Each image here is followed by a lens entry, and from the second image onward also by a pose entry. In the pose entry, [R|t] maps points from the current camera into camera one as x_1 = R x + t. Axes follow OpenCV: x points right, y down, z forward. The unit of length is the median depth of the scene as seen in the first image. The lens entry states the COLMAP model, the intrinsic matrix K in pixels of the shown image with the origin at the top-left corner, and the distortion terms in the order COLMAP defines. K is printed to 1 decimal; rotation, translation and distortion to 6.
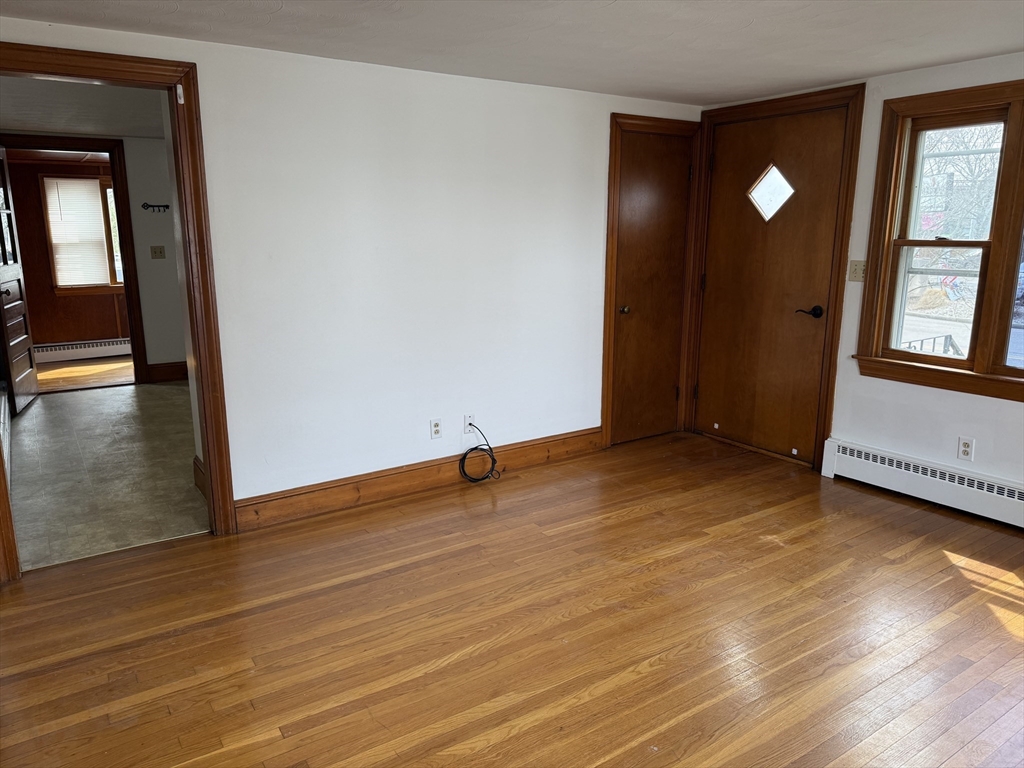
lens RADIAL K [[721.0, 0, 509.5], [0, 721.0, 386.4], [0, 0, 1]] dist [0.074758, -0.092633]
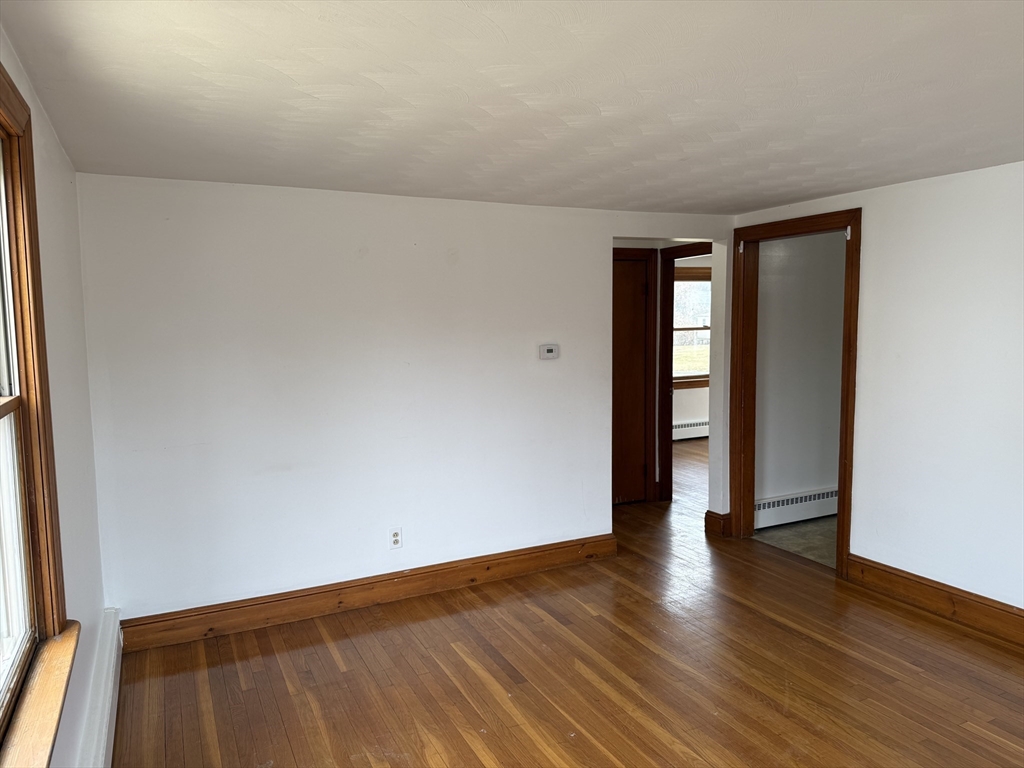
lens RADIAL K [[721.0, 0, 515.8], [0, 721.0, 381.8], [0, 0, 1]] dist [0.074758, -0.092633]
pose [[-0.124707, 0.094056, -0.987726, 0.850319], [-0.199477, 0.972794, 0.117819, -0.149354], [0.971935, 0.211721, -0.102552, 0.531021]]
